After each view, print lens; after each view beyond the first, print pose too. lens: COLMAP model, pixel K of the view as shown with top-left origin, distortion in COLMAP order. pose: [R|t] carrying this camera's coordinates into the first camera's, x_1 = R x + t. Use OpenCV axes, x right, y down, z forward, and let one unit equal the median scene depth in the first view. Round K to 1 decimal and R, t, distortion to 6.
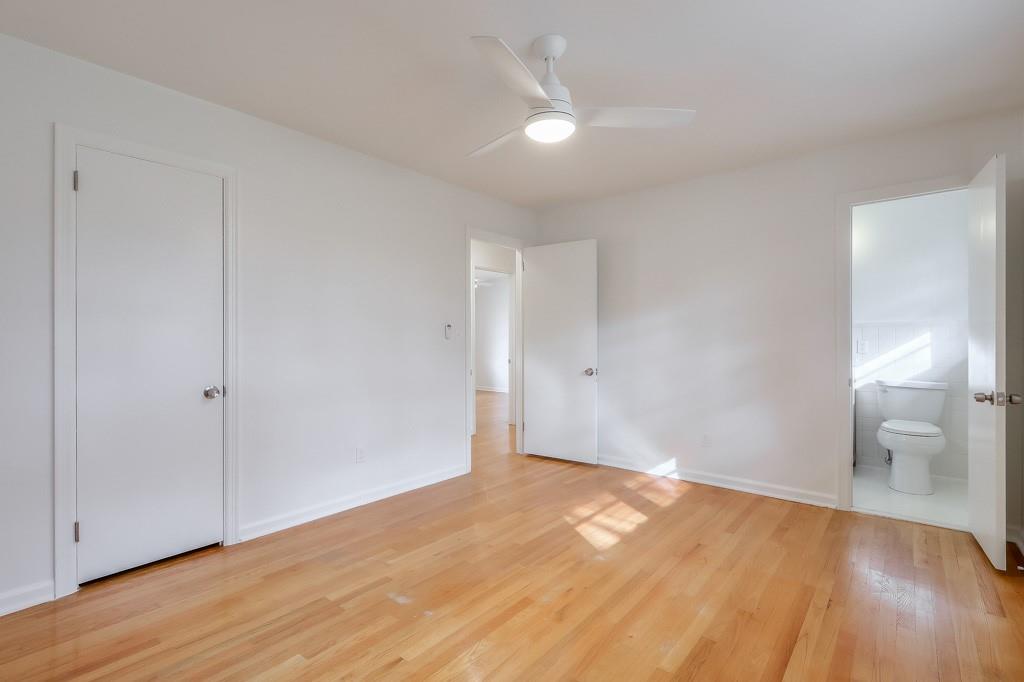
lens RADIAL K [[477.0, 0, 511.2], [0, 477.0, 342.2], [0, 0, 1]] dist [0.001604, 0.001400]
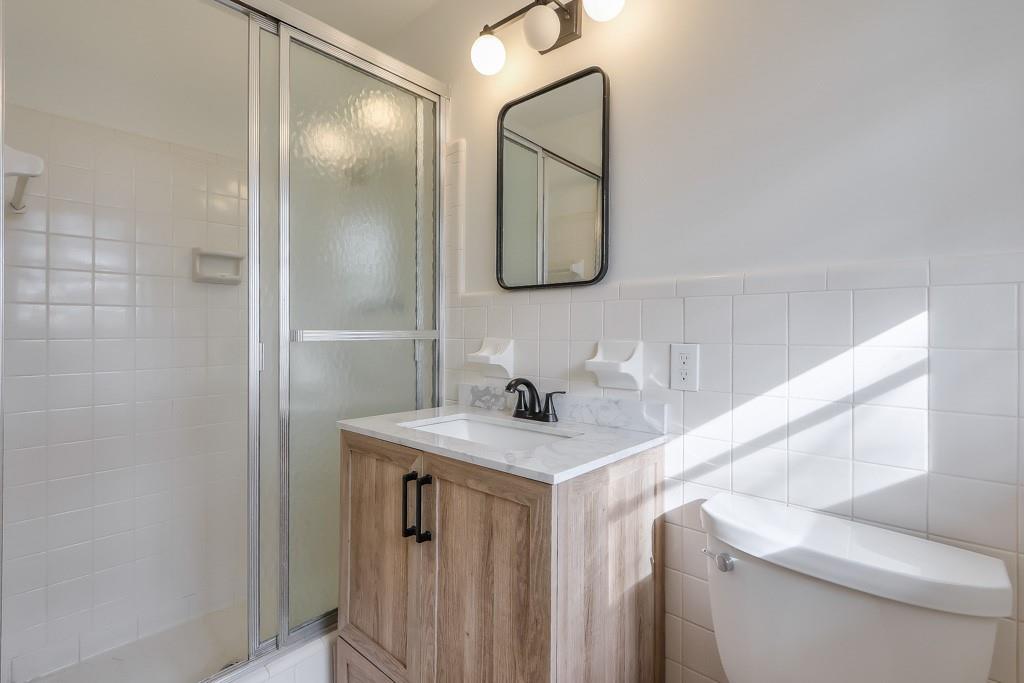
lens RADIAL K [[477.0, 0, 512.1], [0, 477.0, 338.6], [0, 0, 1]] dist [0.001604, 0.001400]
pose [[0.999632, 0.005359, -0.026594, 0.674333], [-0.005262, 0.999979, 0.003714, -0.008551], [0.026614, -0.003573, 0.999639, 0.754669]]
